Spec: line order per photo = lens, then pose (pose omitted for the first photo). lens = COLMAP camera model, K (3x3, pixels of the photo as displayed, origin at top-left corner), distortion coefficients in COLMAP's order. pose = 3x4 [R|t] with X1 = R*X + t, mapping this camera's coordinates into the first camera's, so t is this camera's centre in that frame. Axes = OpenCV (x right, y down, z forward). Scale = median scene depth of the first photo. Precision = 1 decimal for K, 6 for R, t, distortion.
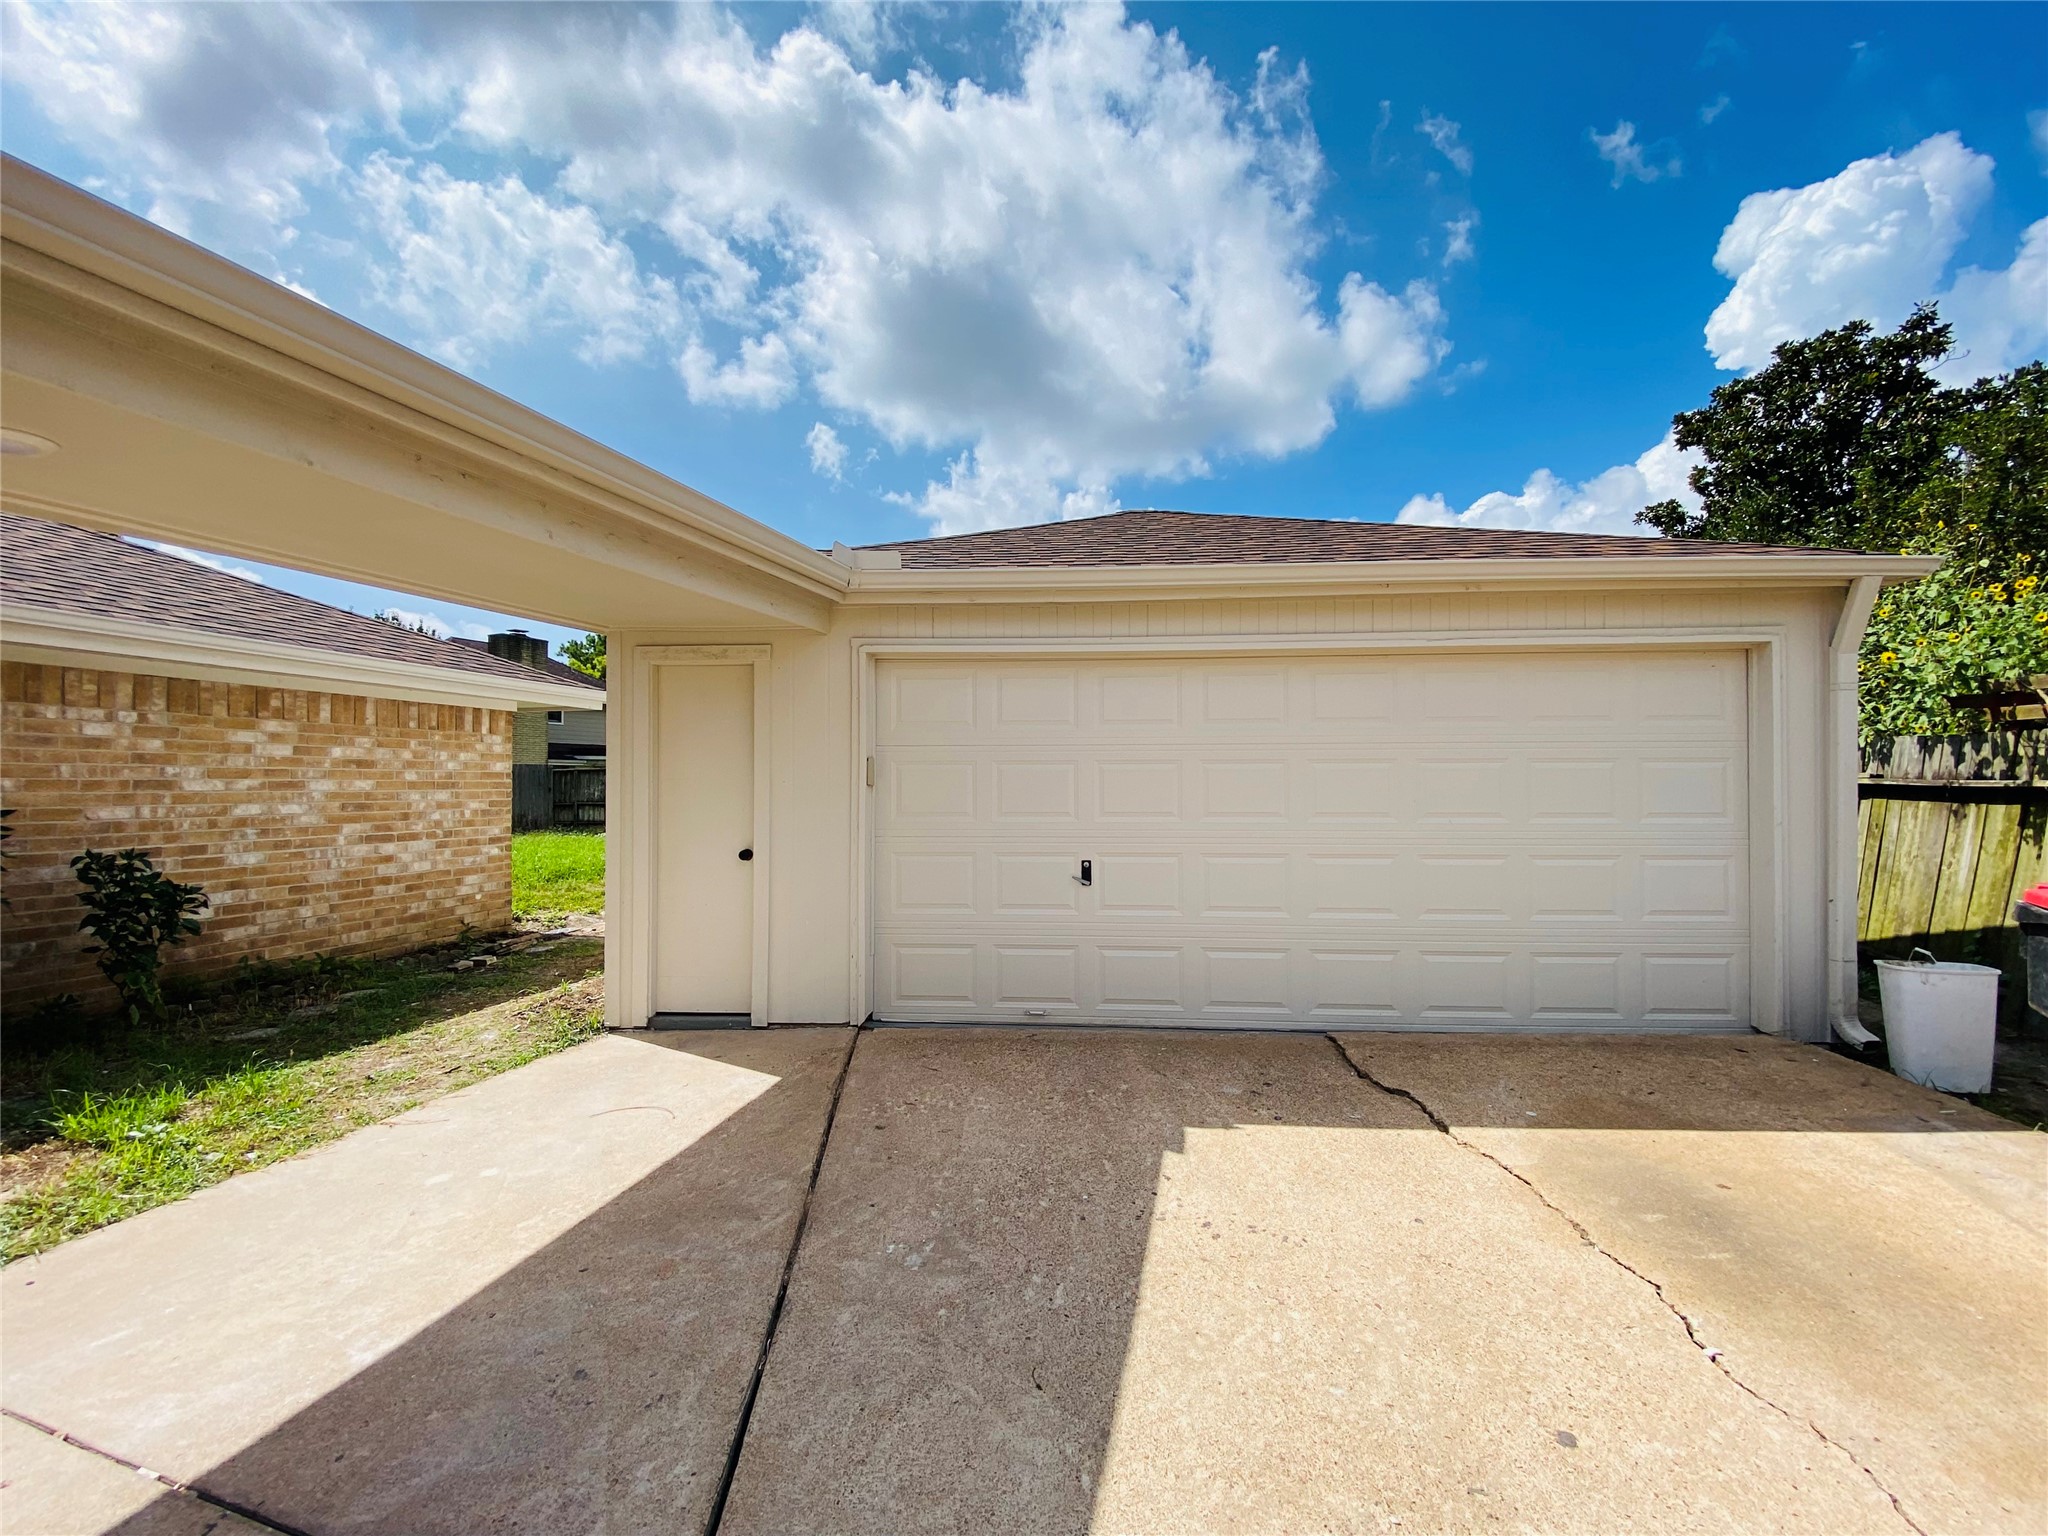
lens RADIAL K [[828.2, 0, 1033.9], [0, 828.2, 775.8], [0, 0, 1]] dist [0.021866, -0.021849]
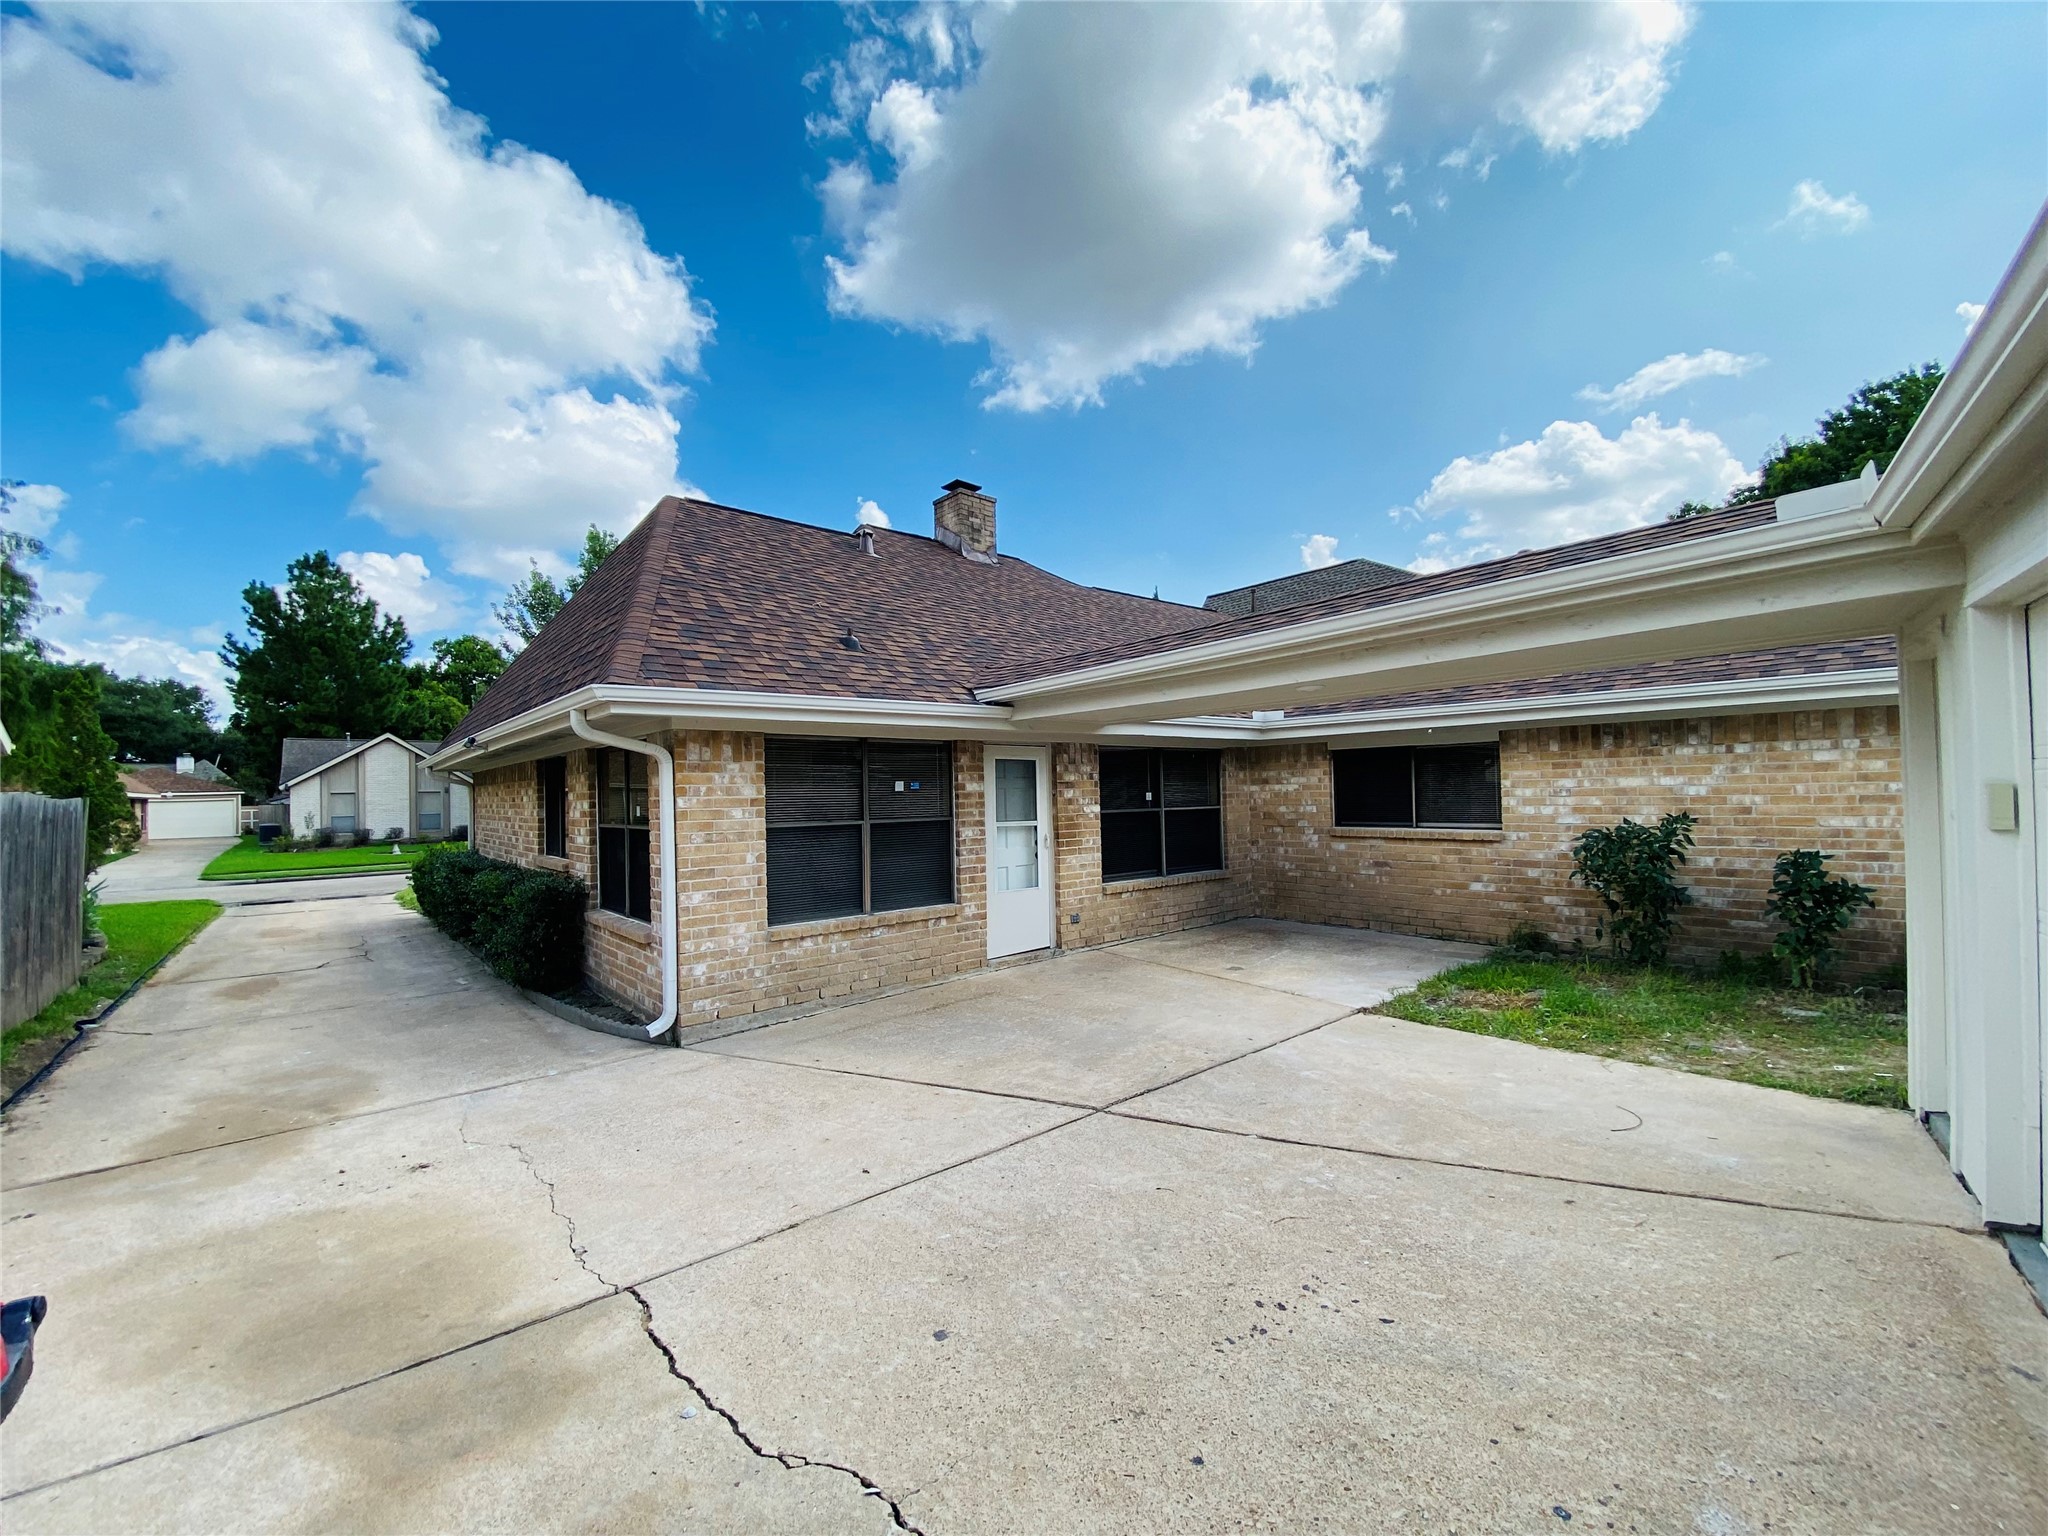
lens RADIAL K [[828.2, 0, 1033.9], [0, 828.2, 775.8], [0, 0, 1]] dist [0.021866, -0.021849]
pose [[-0.562637, -0.003673, -0.826696, 0.635472], [0.029342, 0.999271, -0.024409, -0.031359], [0.826183, -0.037990, -0.562119, 0.724547]]
